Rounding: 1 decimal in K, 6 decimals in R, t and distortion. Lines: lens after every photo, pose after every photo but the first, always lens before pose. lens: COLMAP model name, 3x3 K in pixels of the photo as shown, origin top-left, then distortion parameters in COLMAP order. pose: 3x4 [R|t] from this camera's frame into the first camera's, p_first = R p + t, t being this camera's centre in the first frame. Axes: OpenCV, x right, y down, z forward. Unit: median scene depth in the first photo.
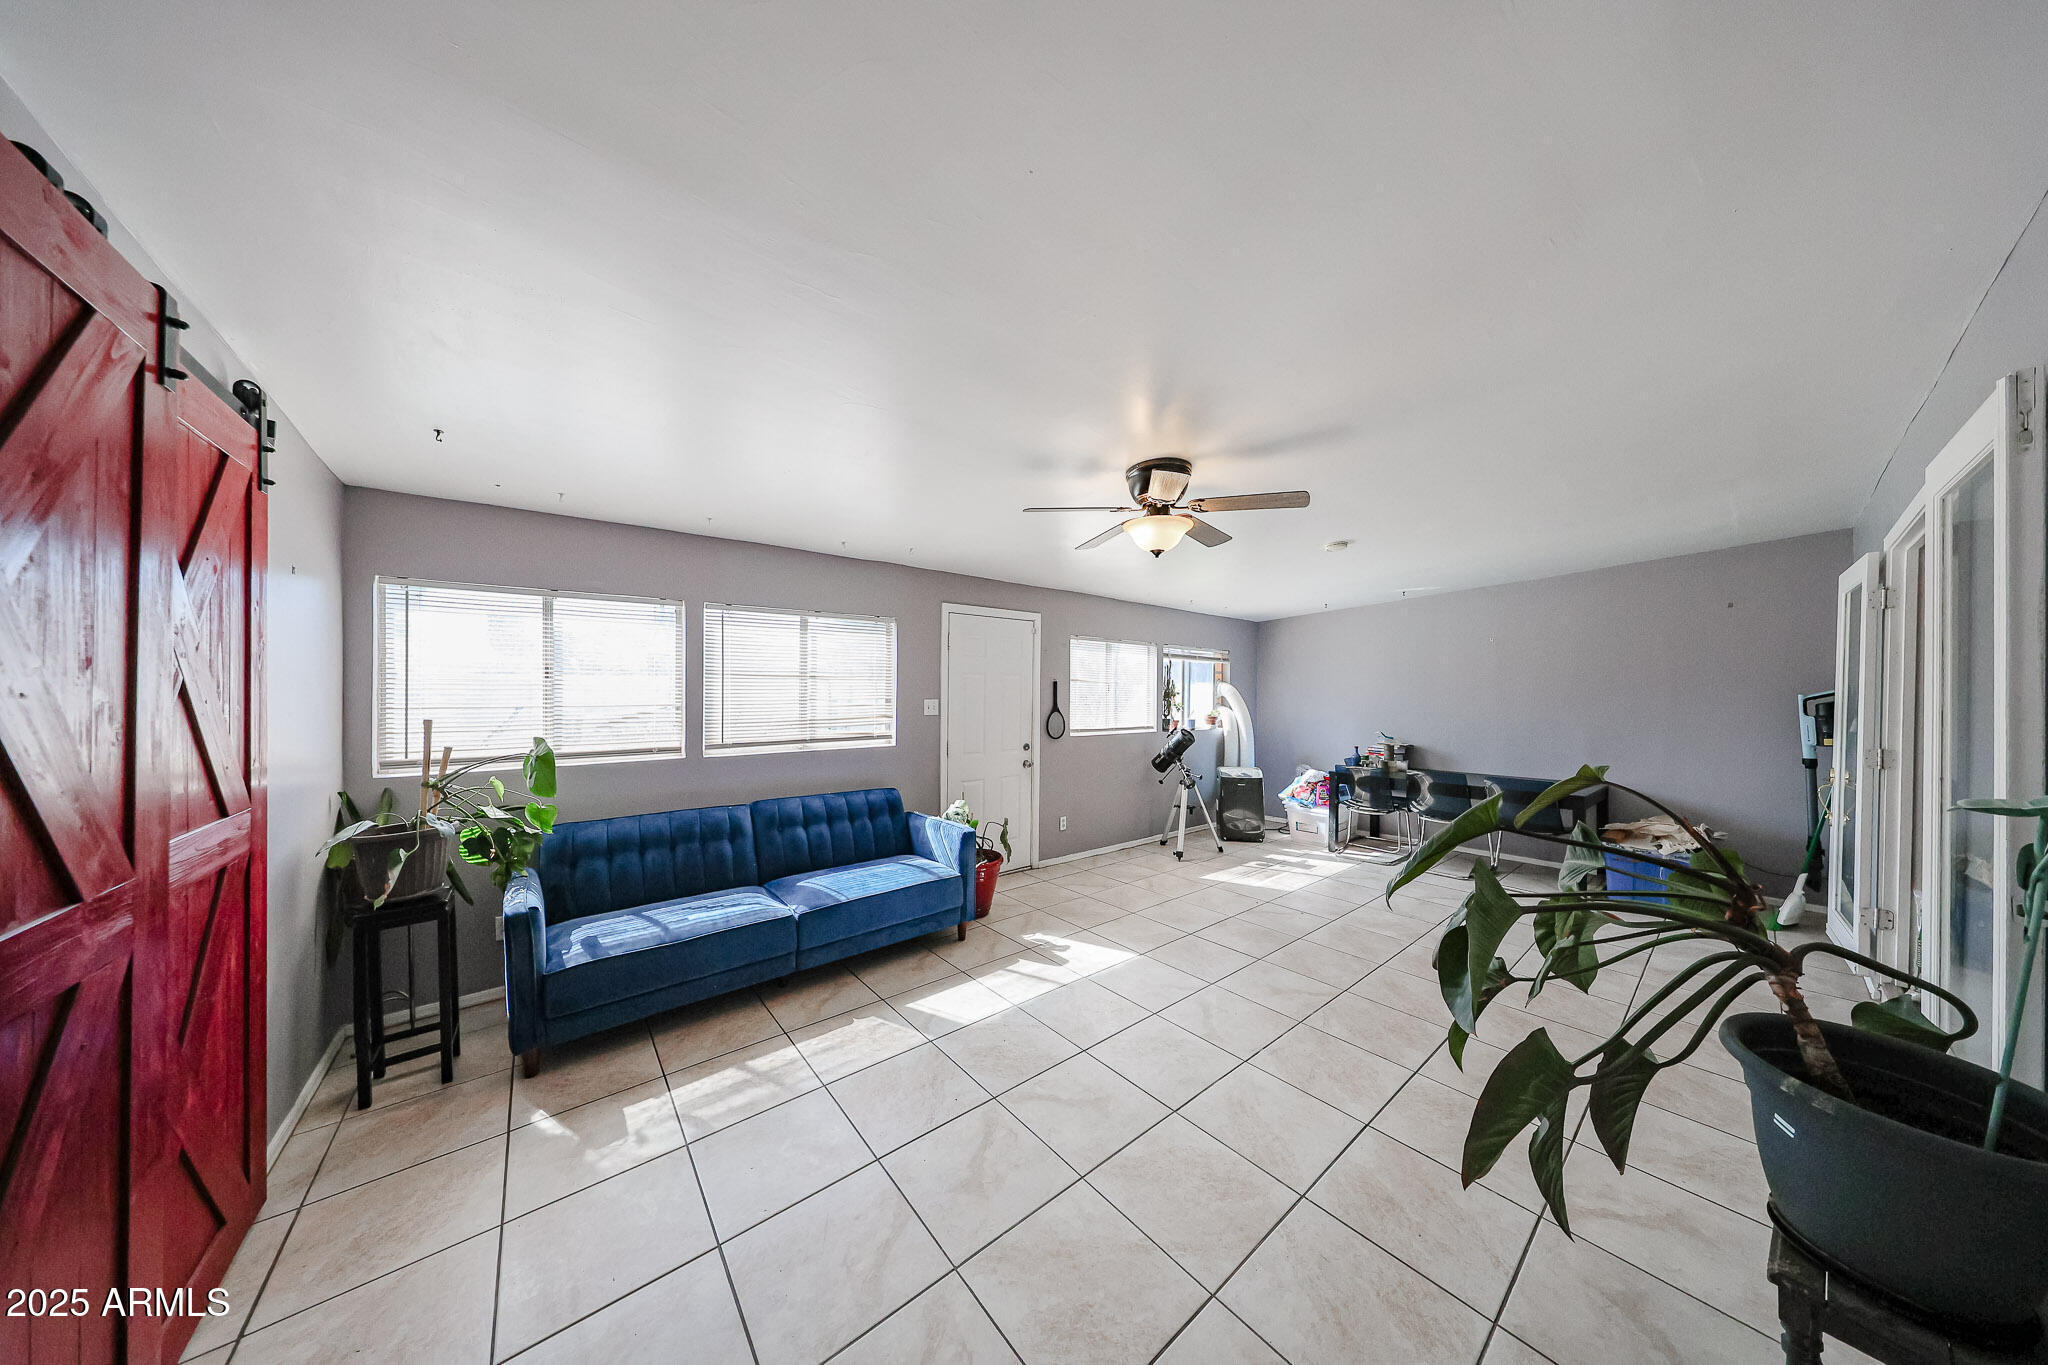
lens RADIAL K [[594.7, 0, 1024.5], [0, 594.7, 691.3], [0, 0, 1]] dist [-0.000806, 0.000100]
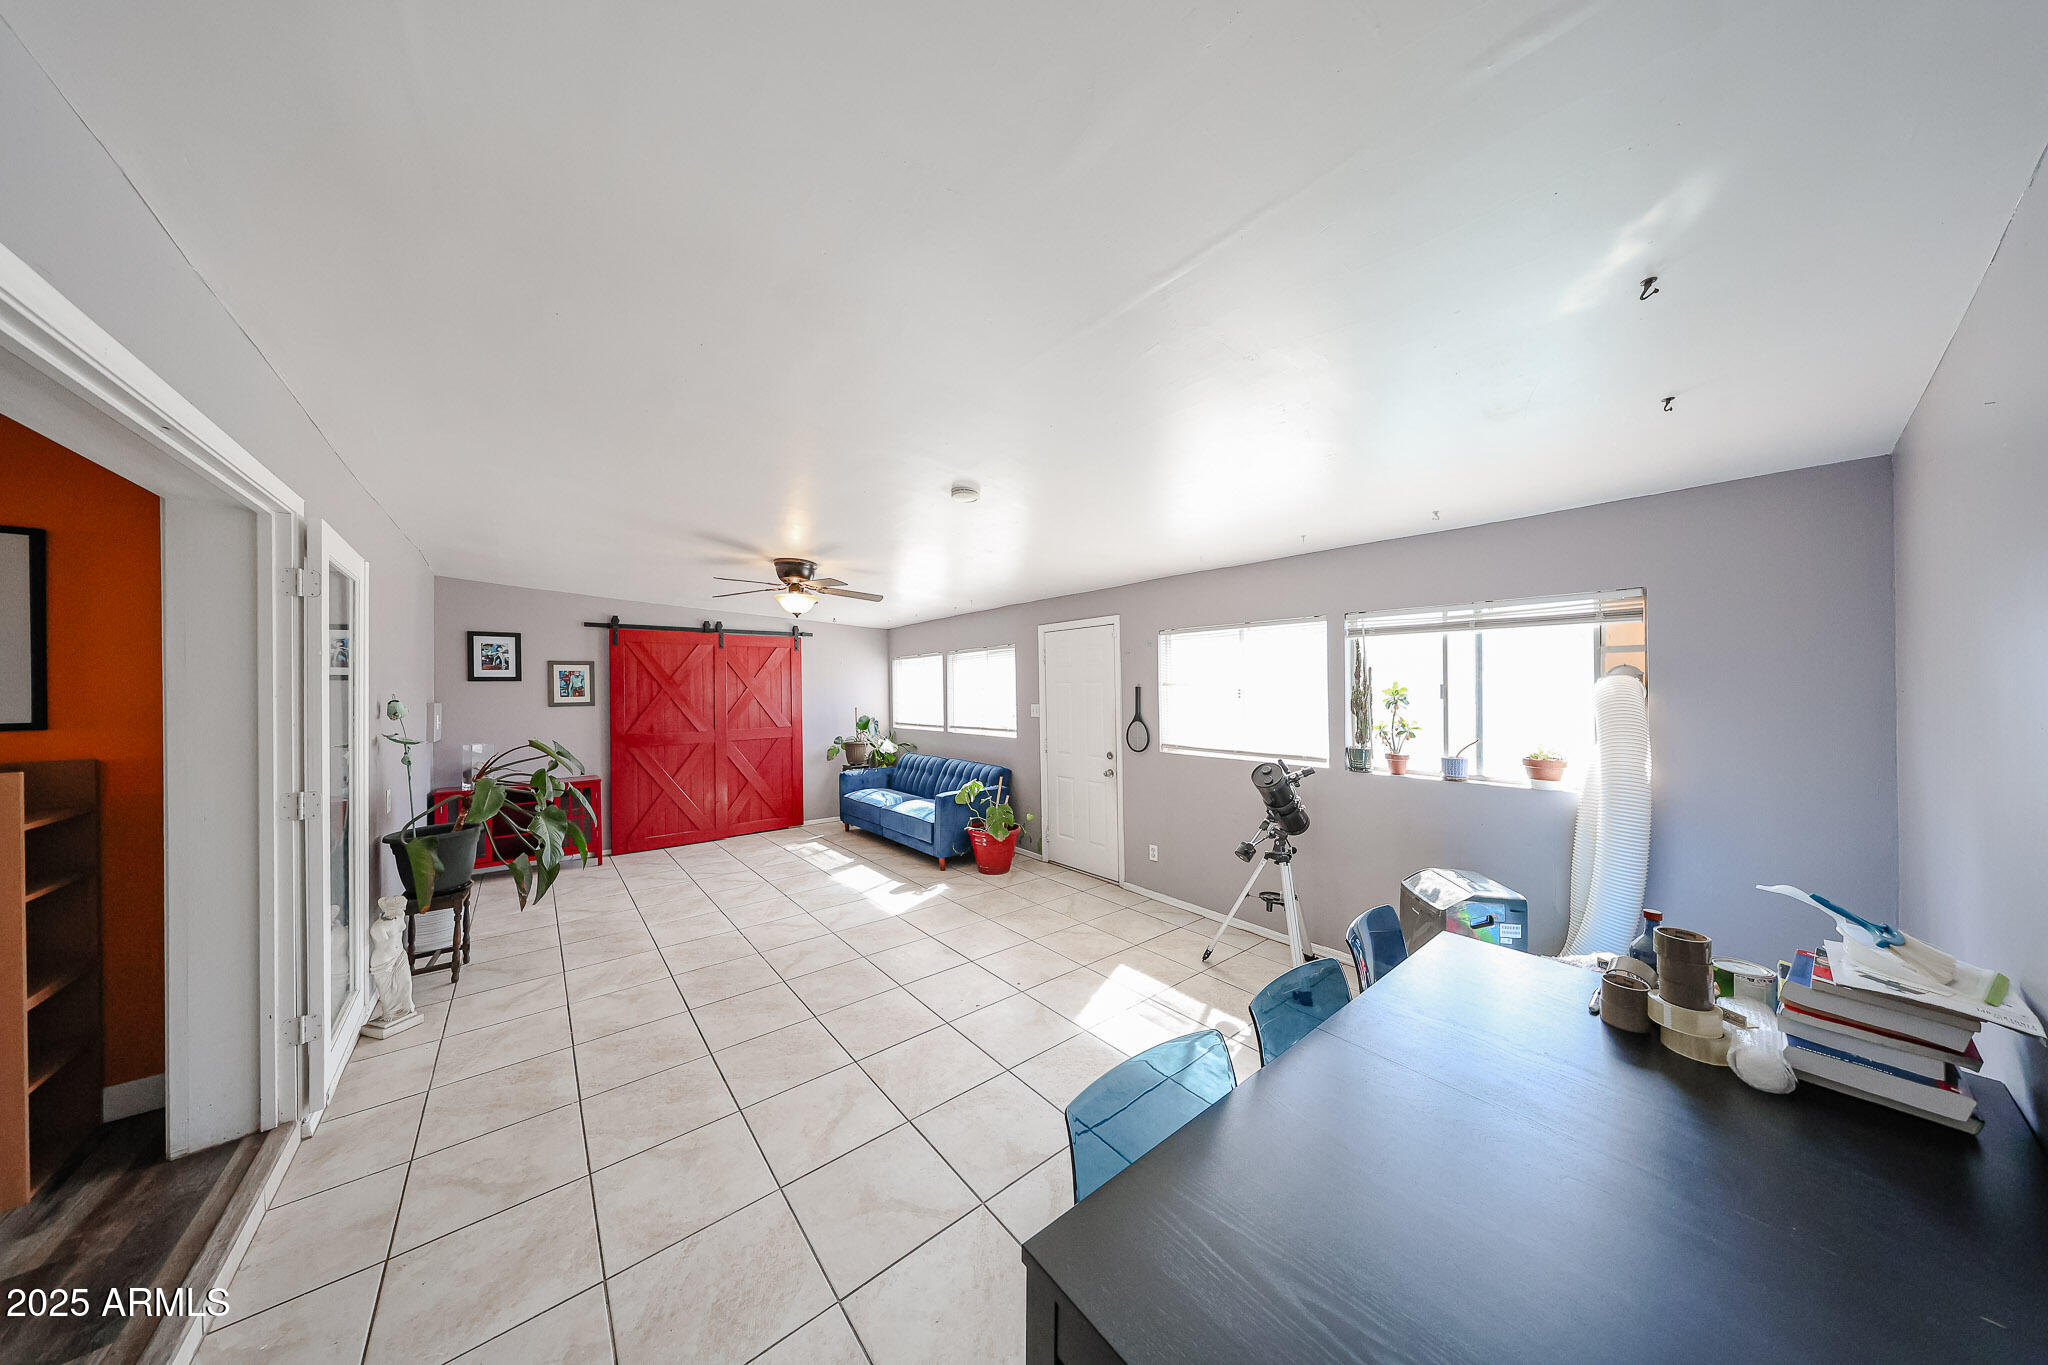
lens RADIAL K [[594.7, 0, 1028.0], [0, 594.7, 688.6], [0, 0, 1]] dist [-0.000806, 0.000100]
pose [[0.024654, -0.013179, -0.999609, 1.018459], [-0.000185, 0.999913, -0.013188, -0.002193], [0.999696, 0.000510, 0.024649, 0.888268]]
